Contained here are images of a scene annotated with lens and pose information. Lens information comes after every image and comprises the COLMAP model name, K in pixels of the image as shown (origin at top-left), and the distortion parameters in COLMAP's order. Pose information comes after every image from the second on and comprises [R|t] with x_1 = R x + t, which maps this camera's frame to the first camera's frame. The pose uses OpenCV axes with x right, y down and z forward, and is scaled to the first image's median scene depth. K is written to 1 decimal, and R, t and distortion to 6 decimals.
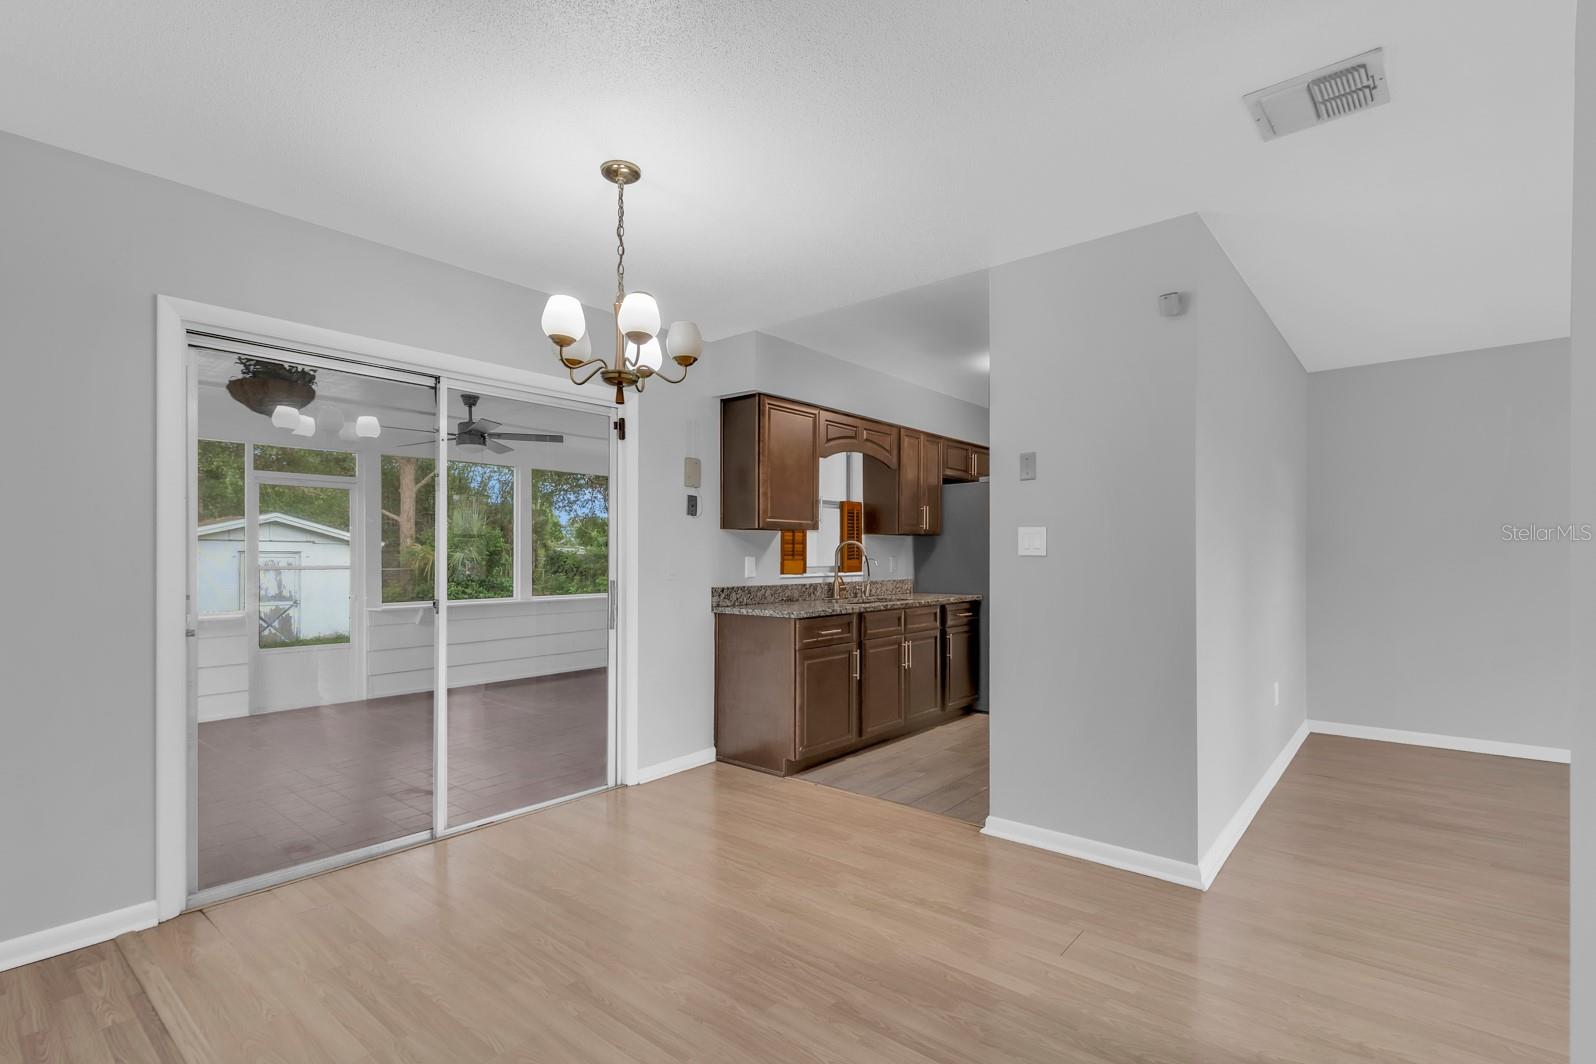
lens RADIAL K [[754.2, 0, 801.5], [0, 754.2, 554.4], [0, 0, 1]] dist [0.003328, 0.000225]
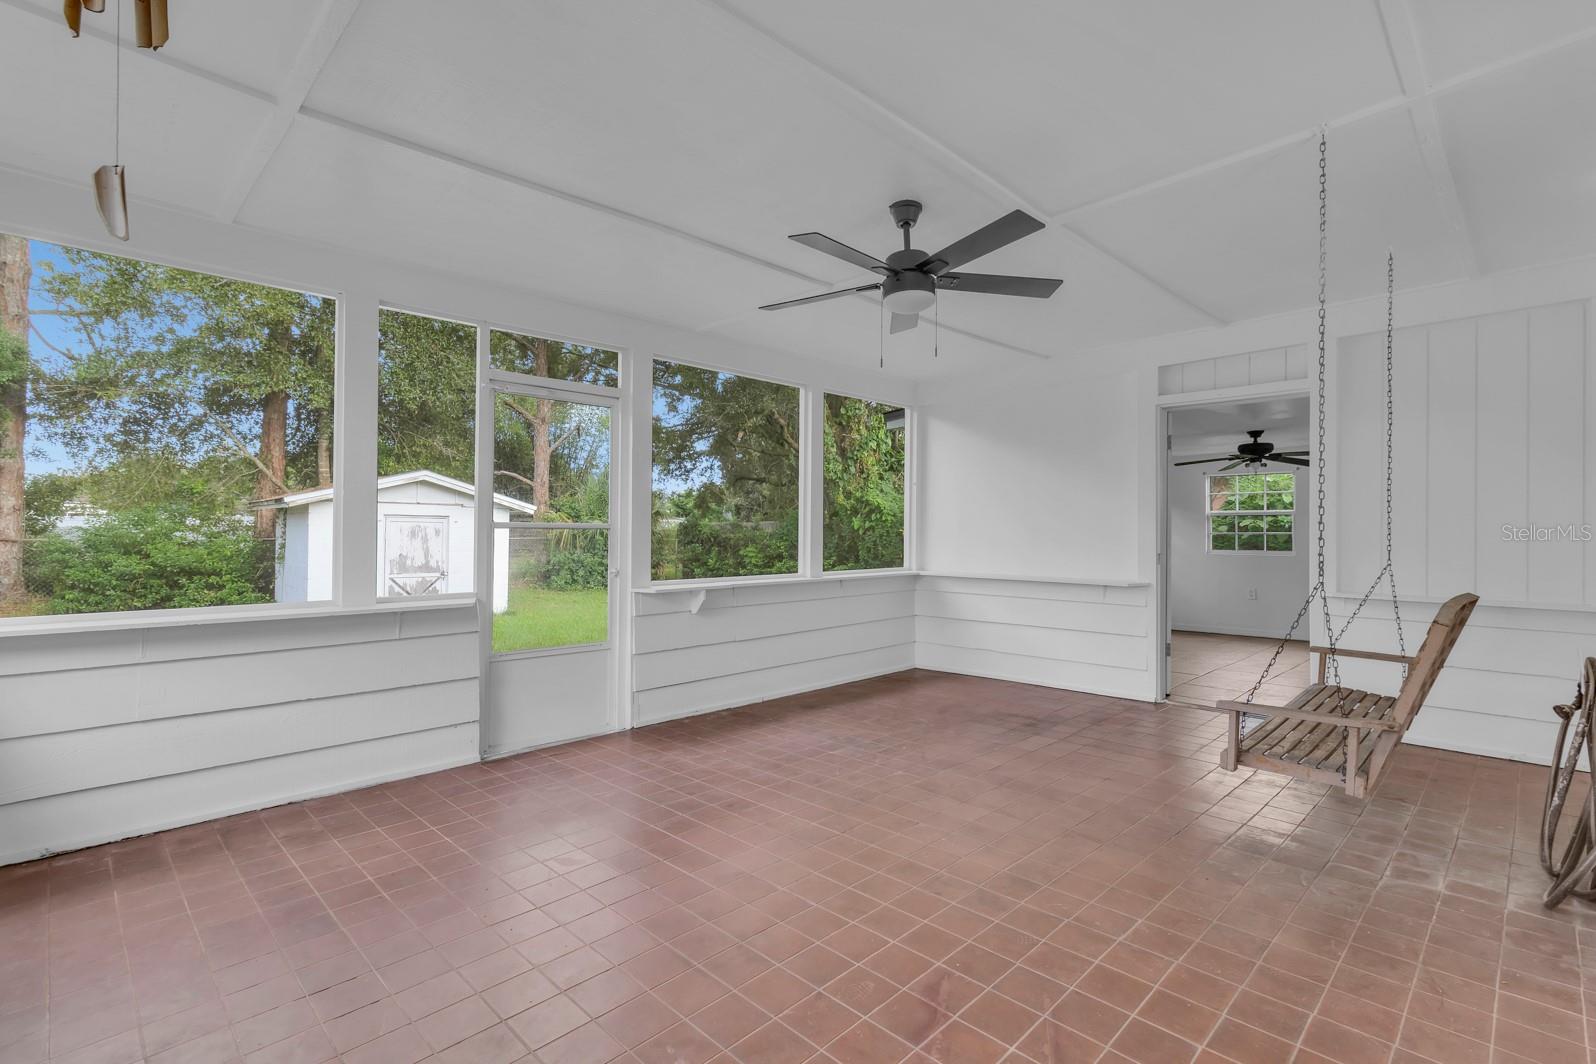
lens RADIAL K [[740.6, 0, 803.9], [0, 740.6, 525.8], [0, 0, 1]] dist [0.002613, 0.000674]
pose [[0.996435, 0.005538, -0.084179, -0.375200], [-0.005901, 0.999974, -0.004061, 0.018397], [0.084155, 0.004543, 0.996442, 0.373384]]
